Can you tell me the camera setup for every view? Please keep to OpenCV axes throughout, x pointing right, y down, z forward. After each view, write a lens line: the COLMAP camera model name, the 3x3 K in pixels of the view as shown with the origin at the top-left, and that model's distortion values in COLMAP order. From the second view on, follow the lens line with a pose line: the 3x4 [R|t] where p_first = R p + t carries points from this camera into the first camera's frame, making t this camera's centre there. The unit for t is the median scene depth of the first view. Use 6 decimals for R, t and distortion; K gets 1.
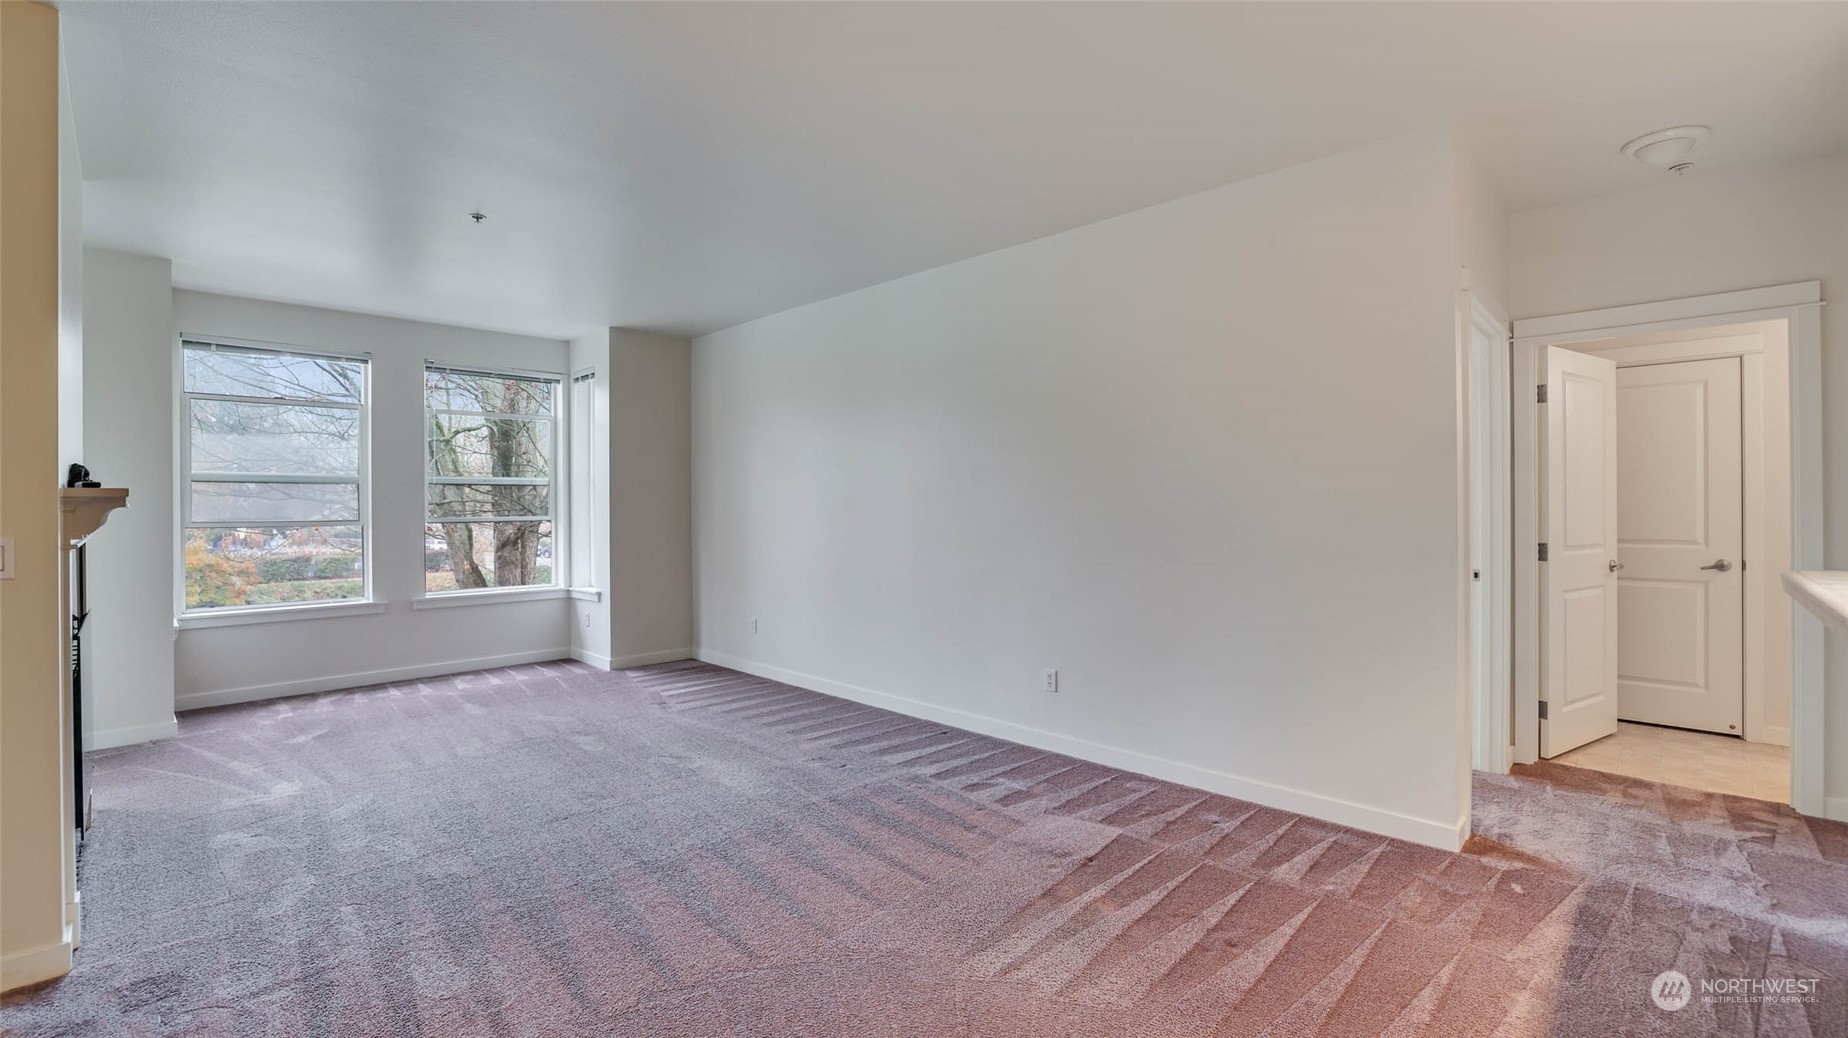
lens RADIAL K [[795.9, 0, 920.1], [0, 795.9, 504.1], [0, 0, 1]] dist [-0.050778, 0.016945]
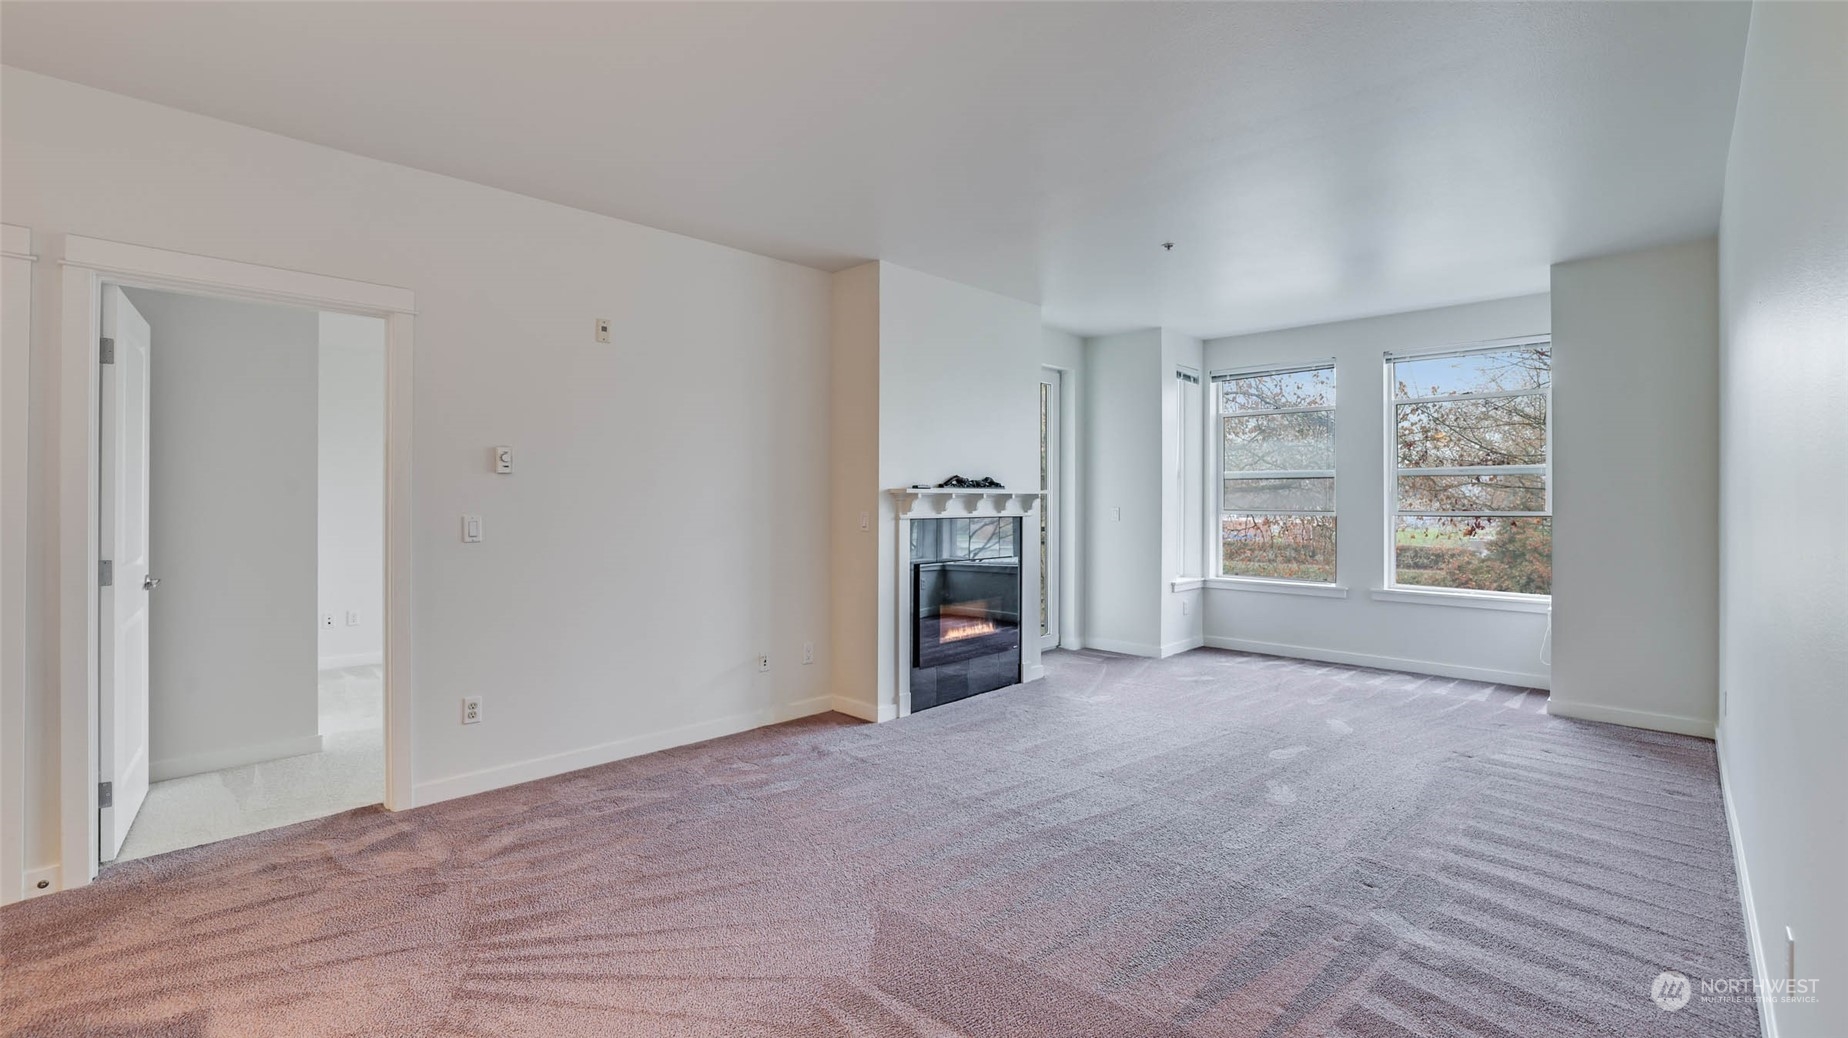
lens RADIAL K [[797.5, 0, 922.2], [0, 797.5, 496.7], [0, 0, 1]] dist [-0.050314, 0.018876]
pose [[0.001255, 0.002058, -0.999997, 0.488153], [0.000486, 0.999998, 0.002058, -0.002533], [0.999999, -0.000489, 0.001254, 0.526467]]
